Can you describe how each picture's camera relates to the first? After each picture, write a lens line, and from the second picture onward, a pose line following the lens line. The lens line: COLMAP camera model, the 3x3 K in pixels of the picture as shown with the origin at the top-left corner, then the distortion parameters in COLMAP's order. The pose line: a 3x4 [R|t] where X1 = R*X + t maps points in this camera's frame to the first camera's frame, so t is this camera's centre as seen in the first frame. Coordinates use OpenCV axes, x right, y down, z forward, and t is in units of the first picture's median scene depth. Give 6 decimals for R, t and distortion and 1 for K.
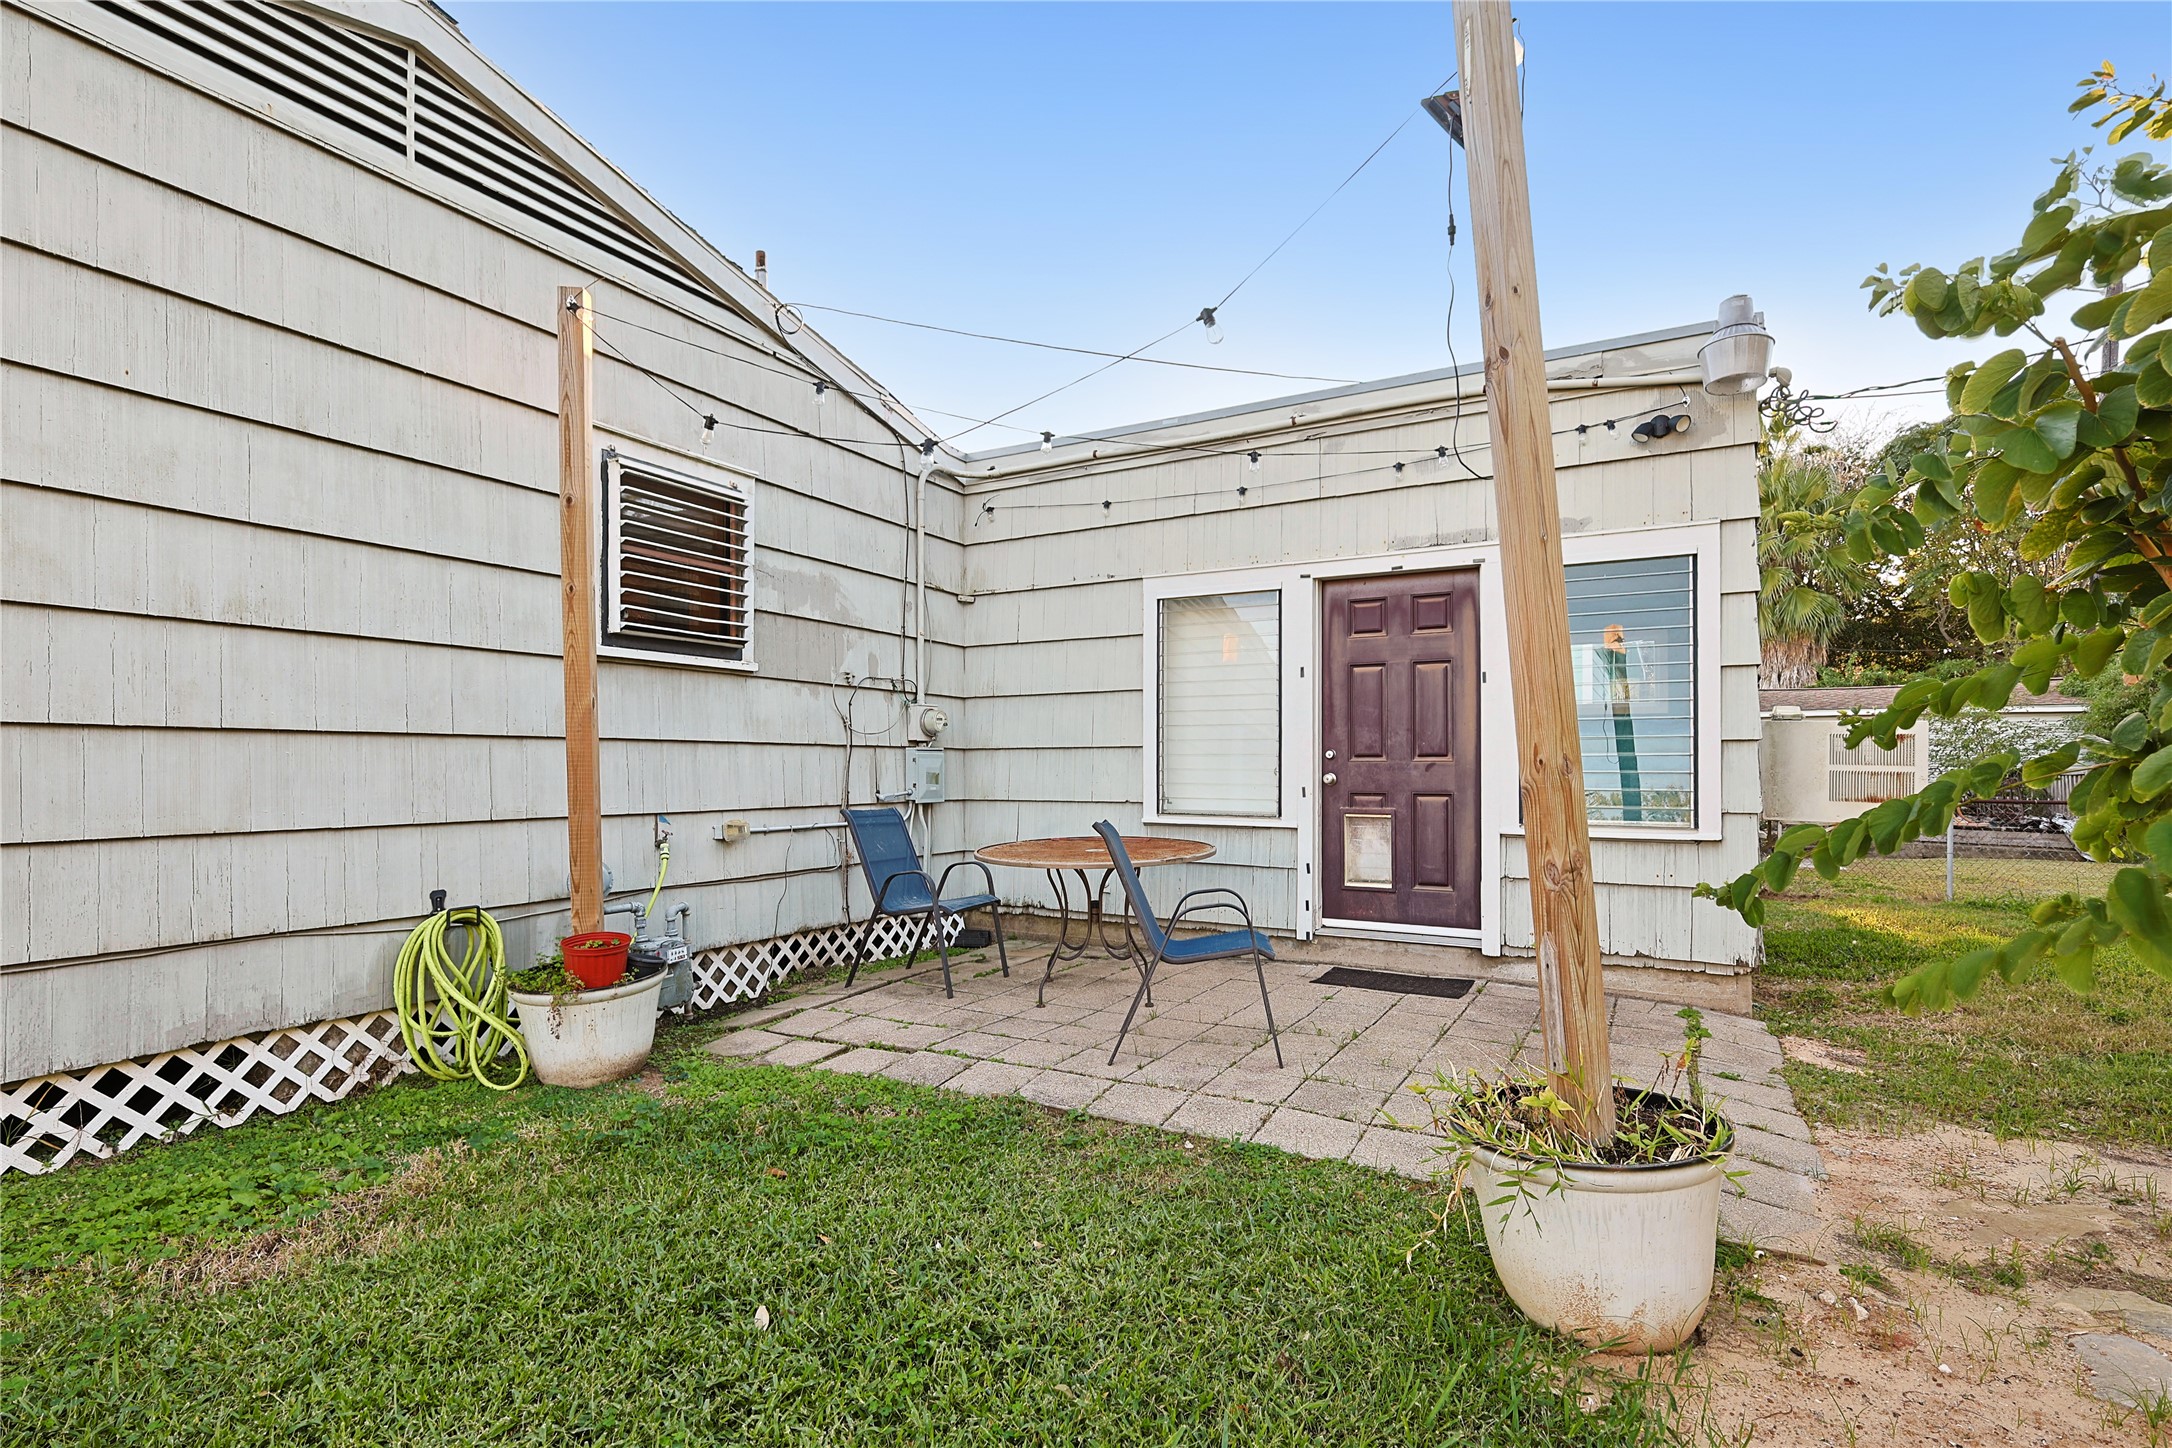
lens RADIAL K [[1008.9, 0, 1088.7], [0, 1008.9, 749.2], [0, 0, 1]] dist [0.000133, -0.000252]
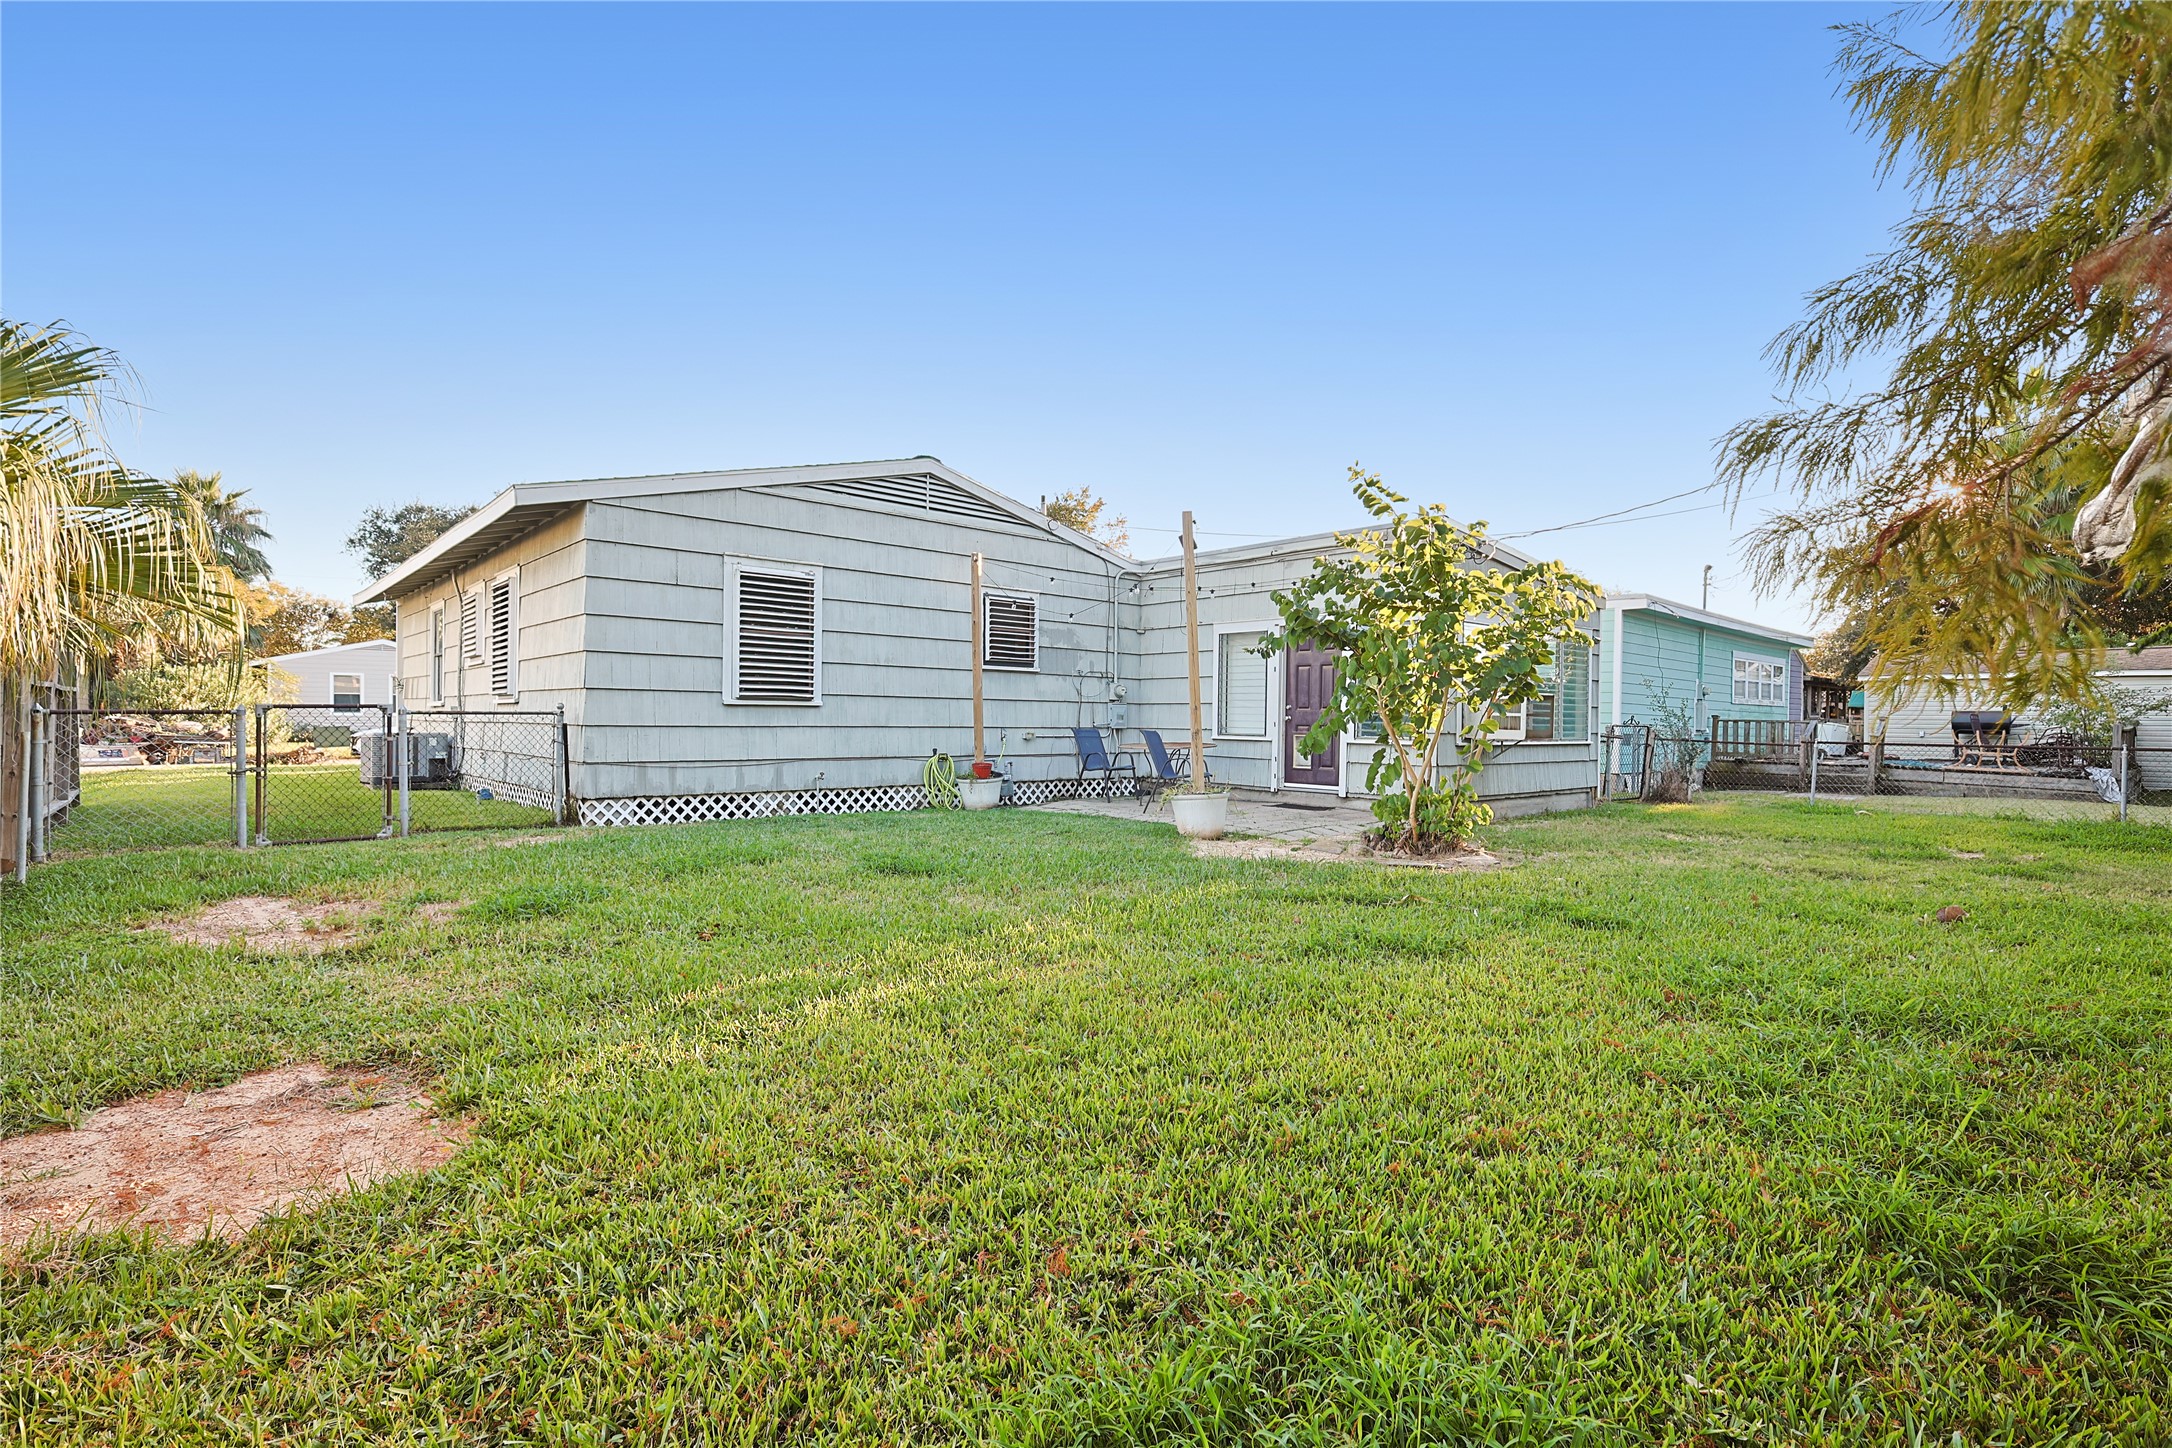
lens RADIAL K [[1002.8, 0, 1085.6], [0, 1002.8, 717.8], [0, 0, 1]] dist [0.003479, 0.000118]
pose [[0.942459, 0.009878, -0.334177, 0.617488], [-0.005503, 0.999886, 0.014035, 0.000473], [0.334278, -0.011389, 0.942406, -1.318842]]
